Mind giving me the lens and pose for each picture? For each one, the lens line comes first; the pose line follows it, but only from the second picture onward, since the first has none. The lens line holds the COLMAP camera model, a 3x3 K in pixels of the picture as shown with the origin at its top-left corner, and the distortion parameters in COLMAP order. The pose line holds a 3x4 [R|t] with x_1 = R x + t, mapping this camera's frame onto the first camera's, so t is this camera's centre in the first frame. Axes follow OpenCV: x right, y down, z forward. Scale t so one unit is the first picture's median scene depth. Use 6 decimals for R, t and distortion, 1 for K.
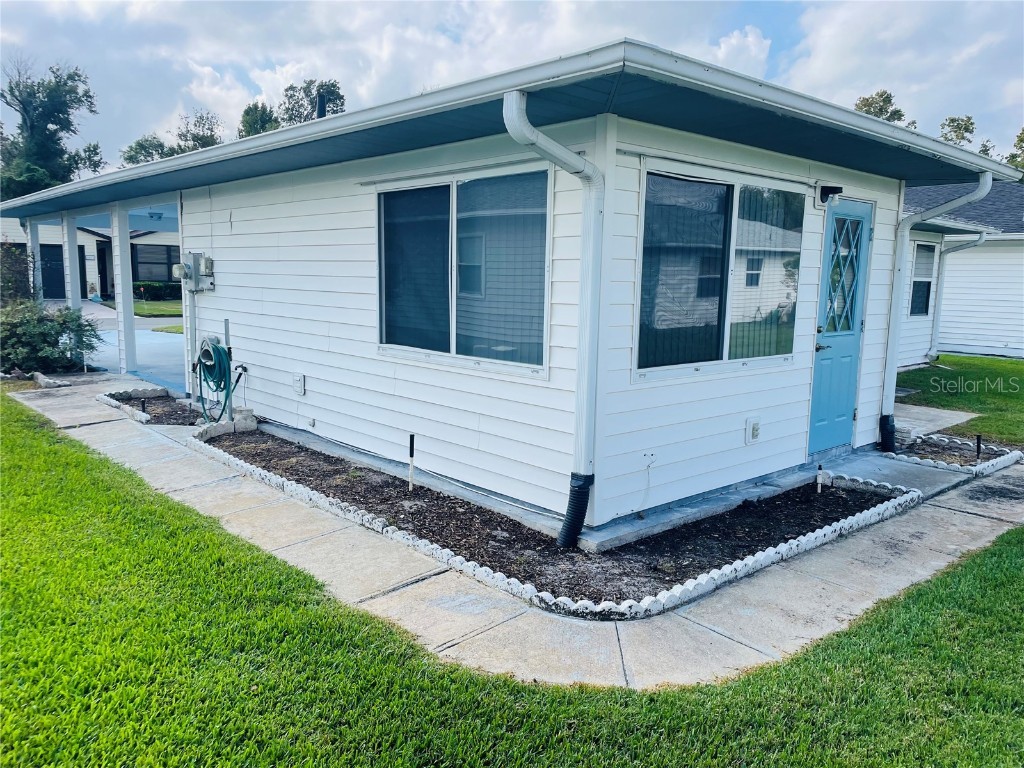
lens RADIAL K [[776.5, 0, 516.2], [0, 776.5, 388.7], [0, 0, 1]] dist [0.077564, -0.100756]
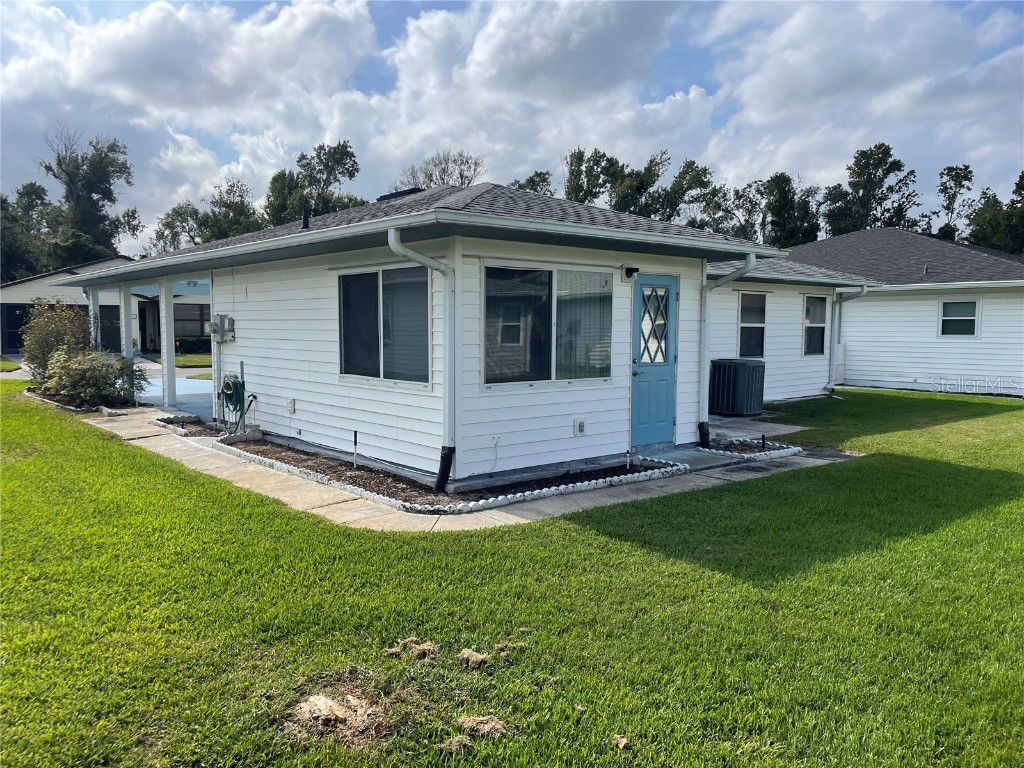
lens RADIAL K [[776.5, 0, 511.0], [0, 776.5, 388.5], [0, 0, 1]] dist [0.077564, -0.100756]
pose [[0.999231, -0.012485, -0.037175, 0.218820], [0.010115, 0.997946, -0.063257, 0.071036], [0.037889, 0.062832, 0.997305, -0.505874]]
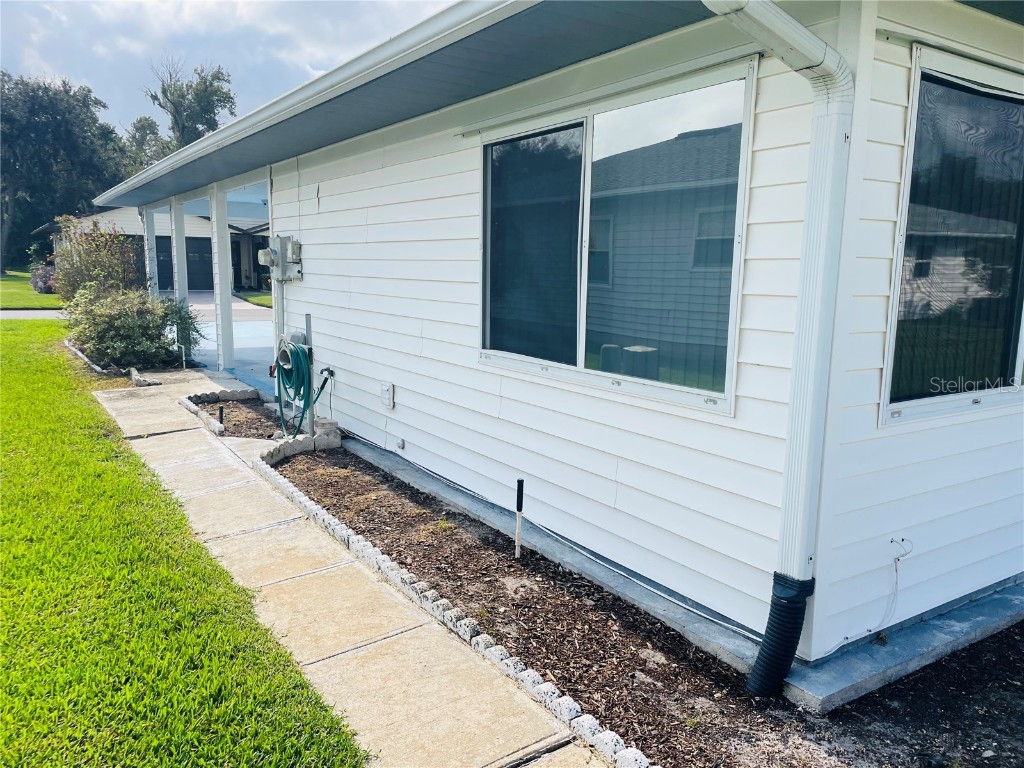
lens RADIAL K [[776.5, 0, 501.7], [0, 776.5, 388.9], [0, 0, 1]] dist [0.077564, -0.100756]
pose [[0.985019, 0.022155, -0.171019, -0.029250], [-0.020200, 0.999709, 0.013166, -0.030836], [0.171261, -0.009515, 0.985180, 0.277790]]
